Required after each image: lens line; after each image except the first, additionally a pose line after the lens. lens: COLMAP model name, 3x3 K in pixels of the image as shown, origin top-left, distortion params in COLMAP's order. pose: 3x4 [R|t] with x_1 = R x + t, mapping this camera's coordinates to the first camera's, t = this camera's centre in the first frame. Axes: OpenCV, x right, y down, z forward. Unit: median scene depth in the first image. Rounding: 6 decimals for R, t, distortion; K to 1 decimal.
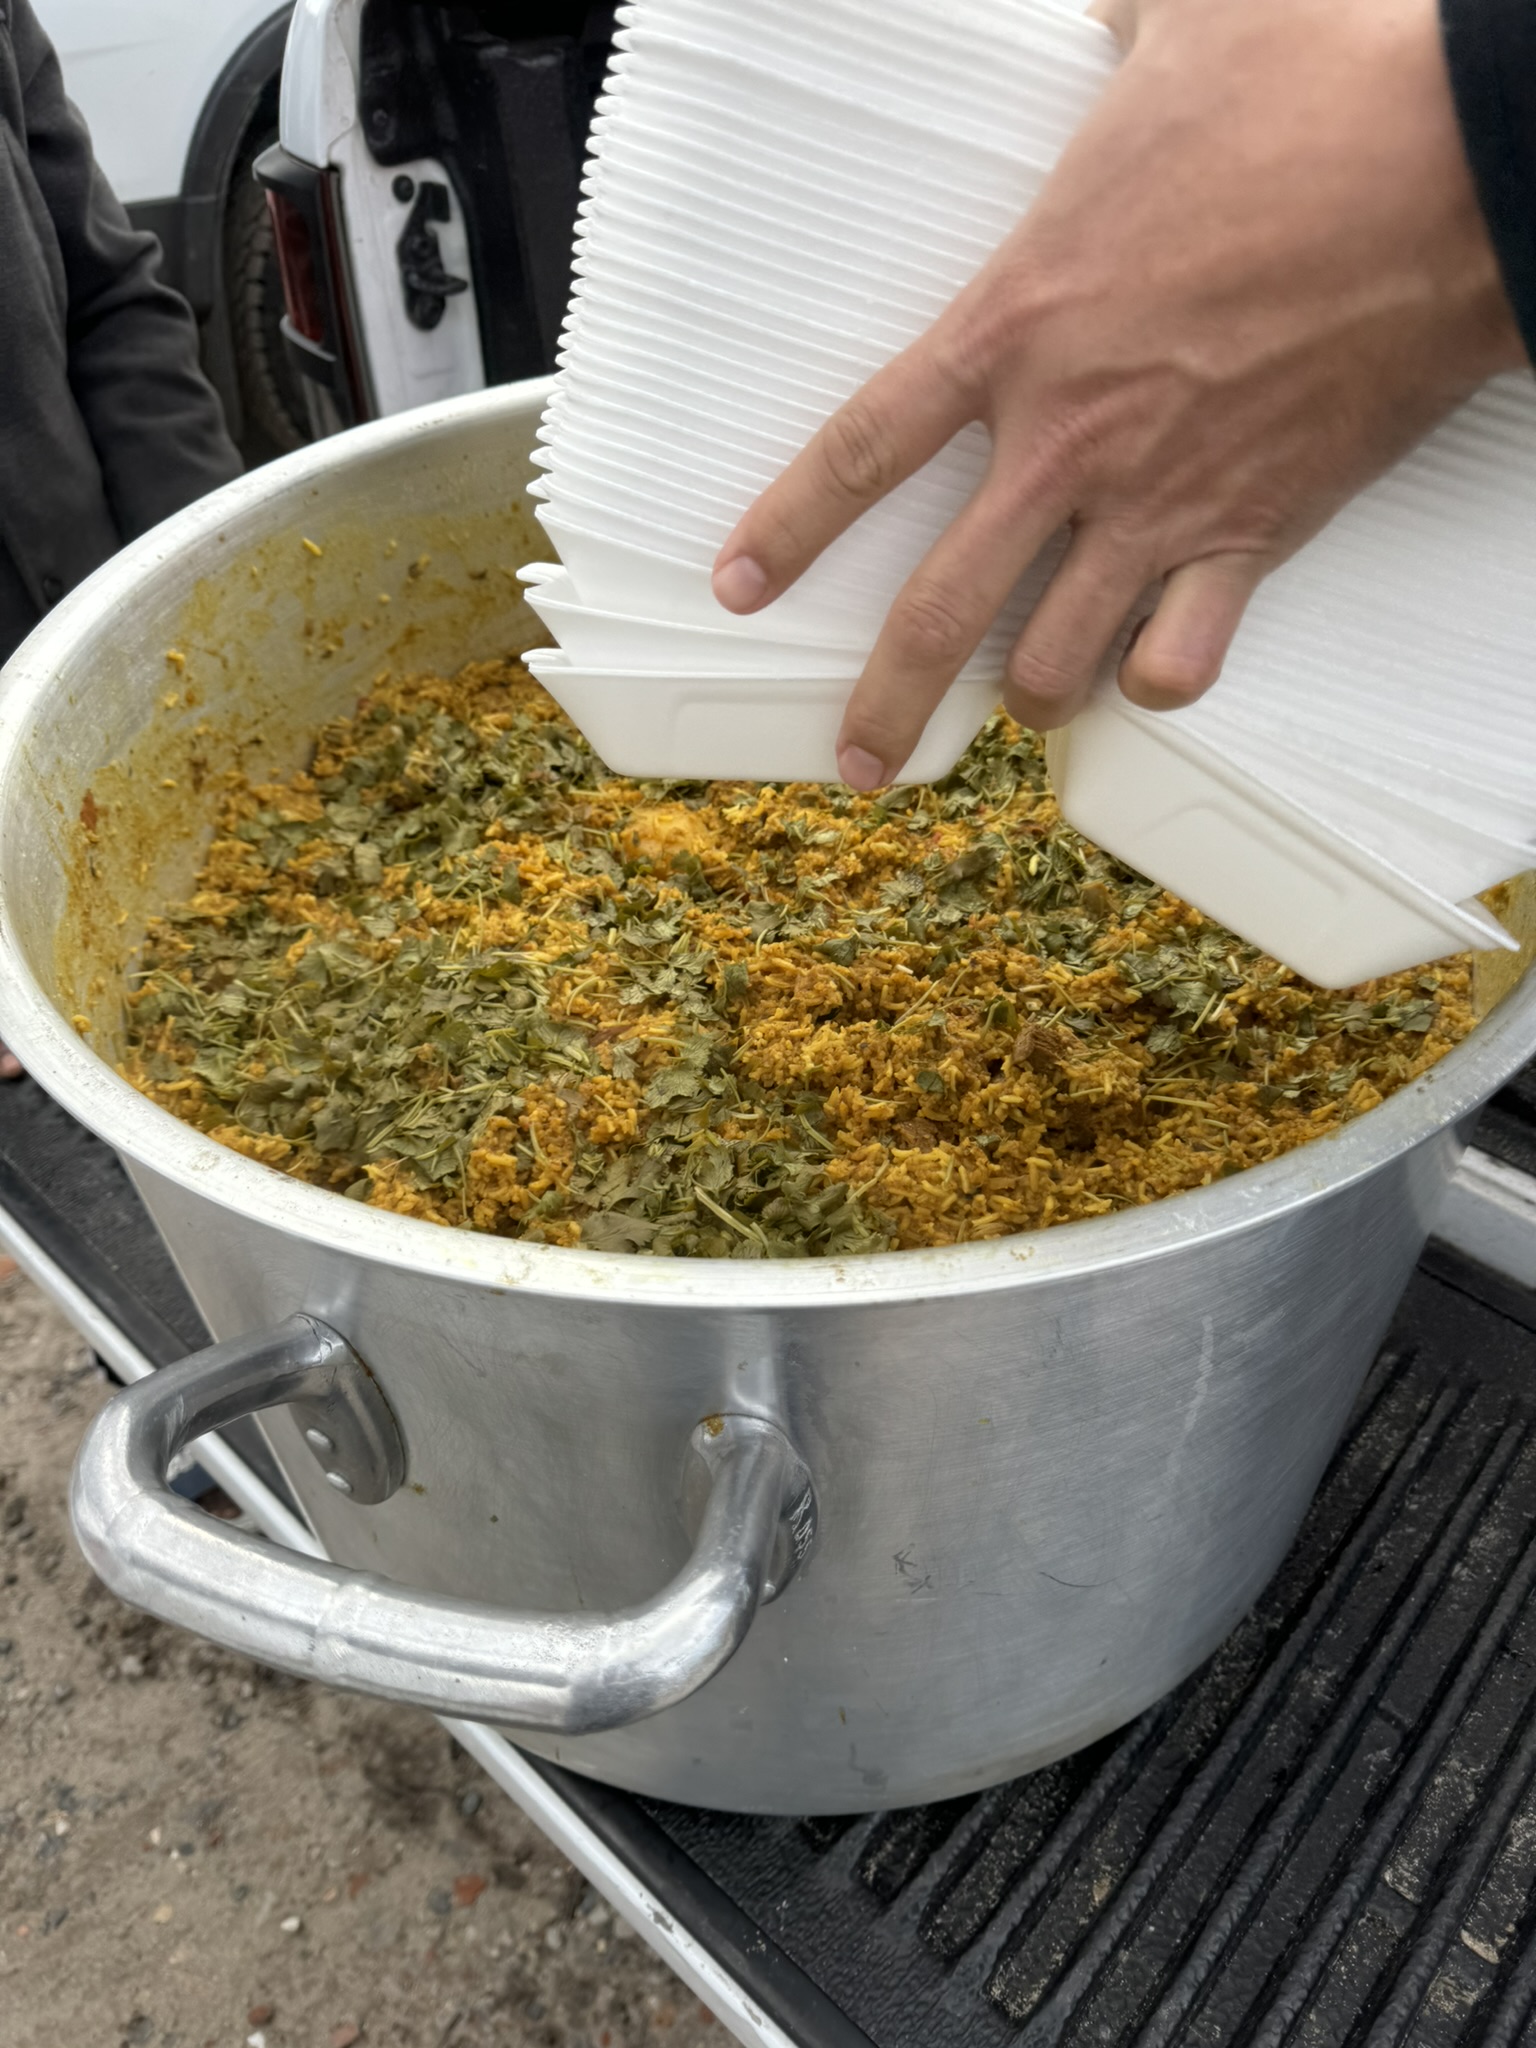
lens RADIAL K [[1471.8, 0, 765.2], [0, 1471.8, 1027.4], [0, 0, 1]] dist [0.045341, 0.002301]
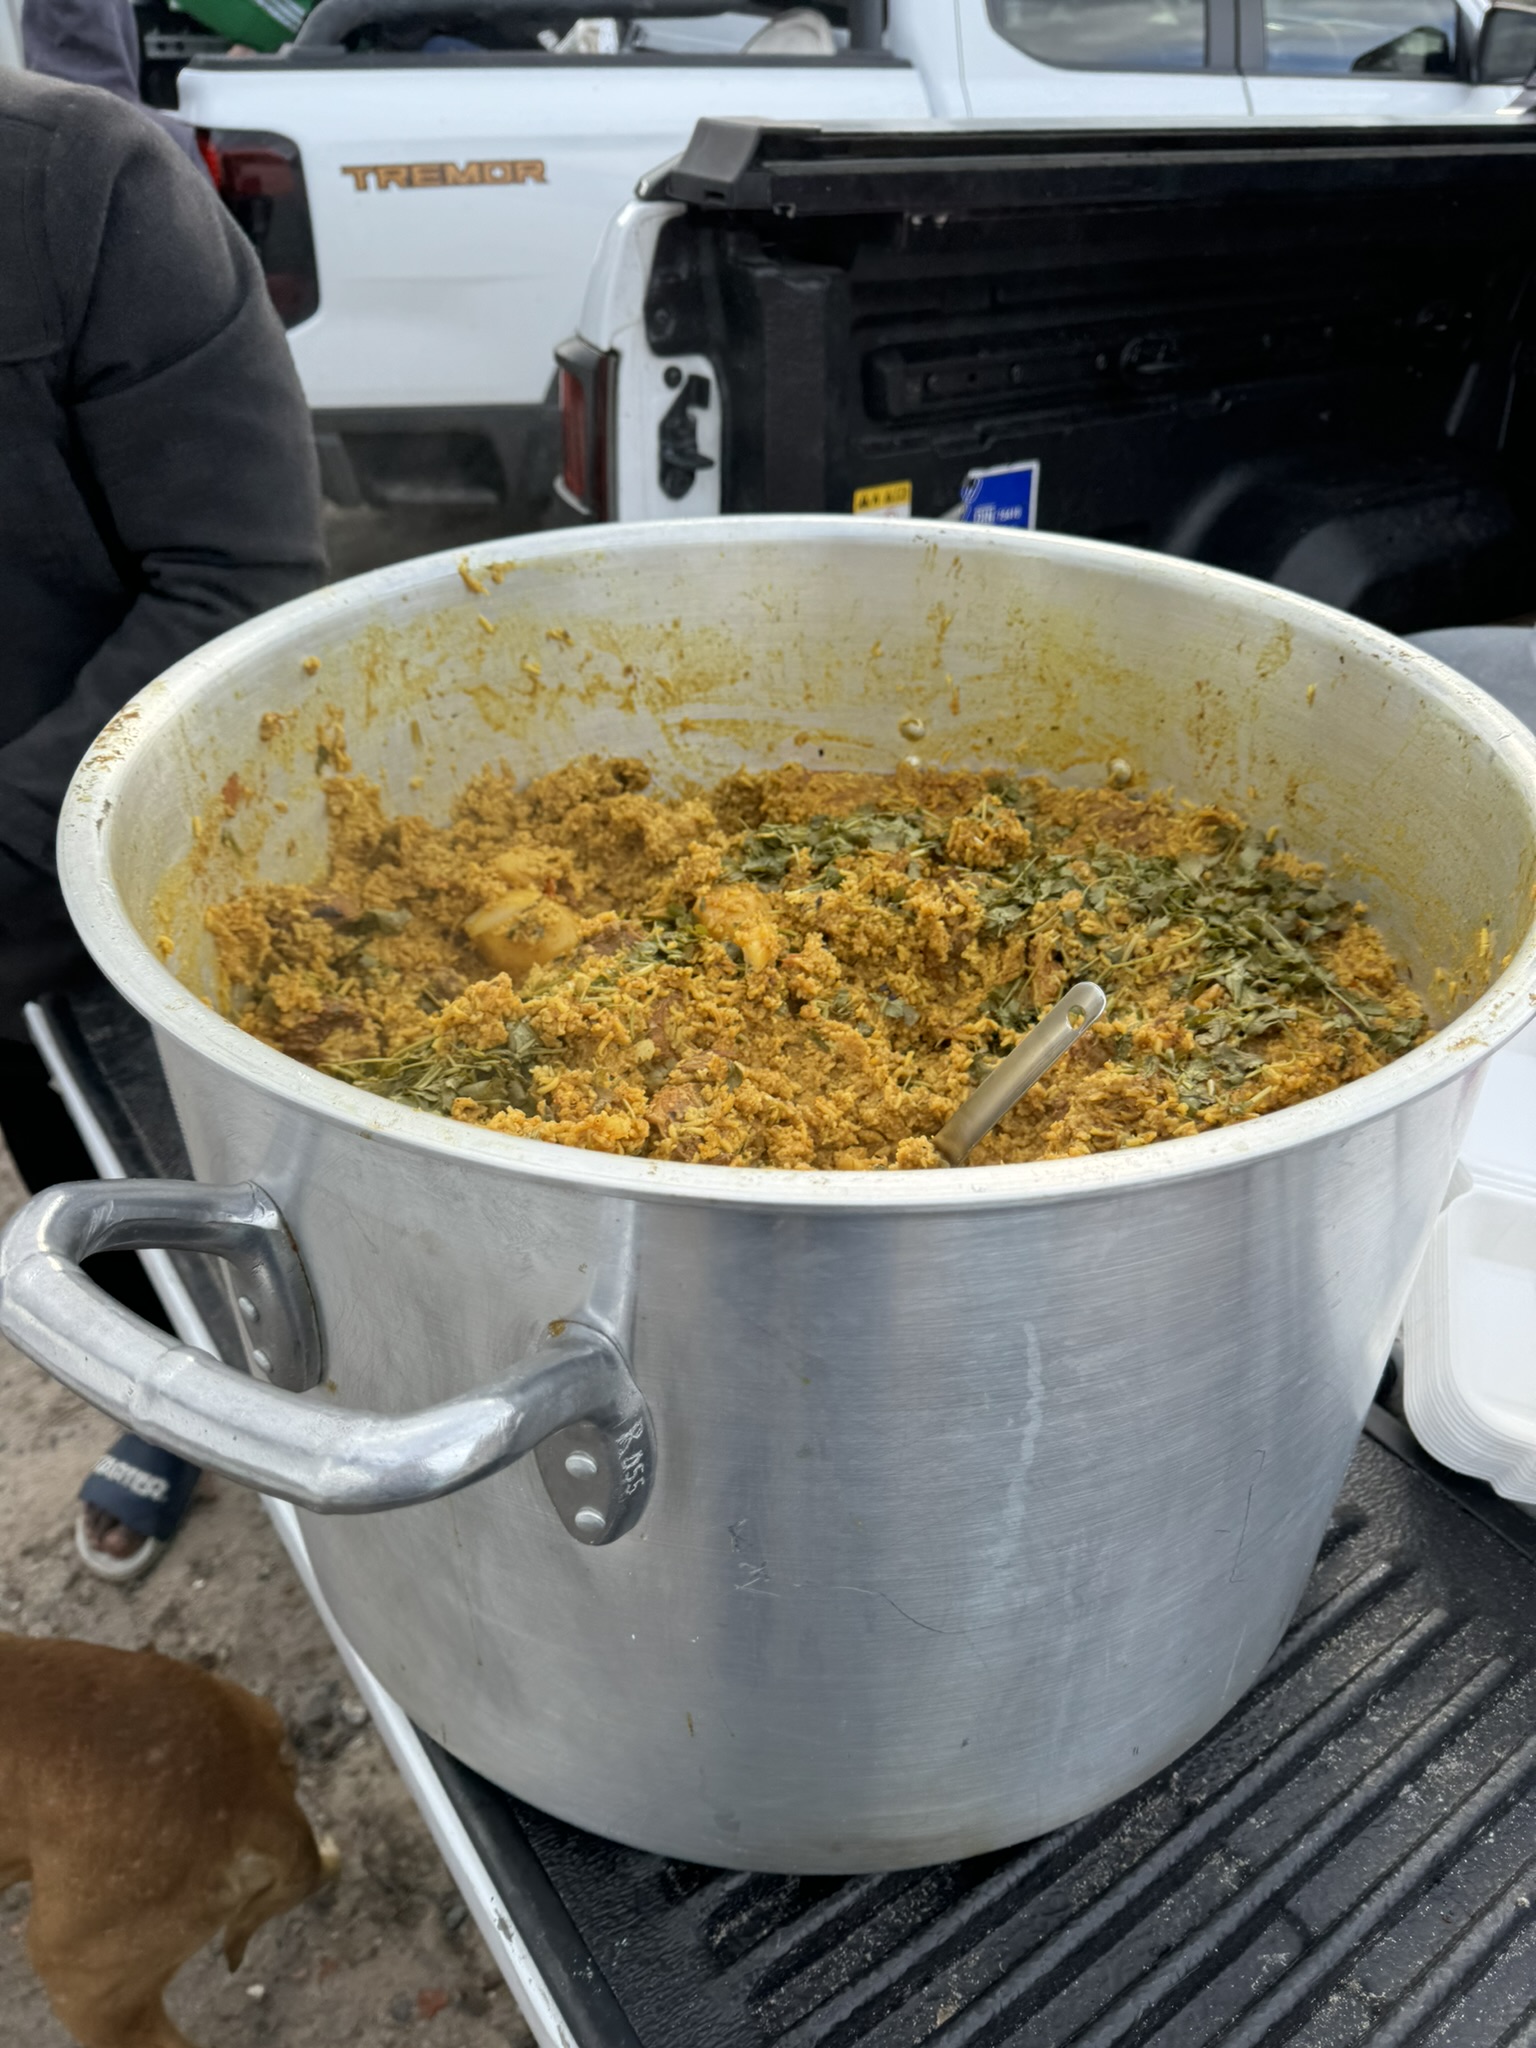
lens RADIAL K [[1434.4, 0, 778.9], [0, 1434.4, 1026.7], [0, 0, 1]] dist [0.157137, -0.140393]
pose [[0.975297, 0.165563, -0.146235, 0.139228], [-0.184049, 0.975130, -0.123480, 0.084403], [0.122154, 0.147344, 0.981513, -0.046280]]
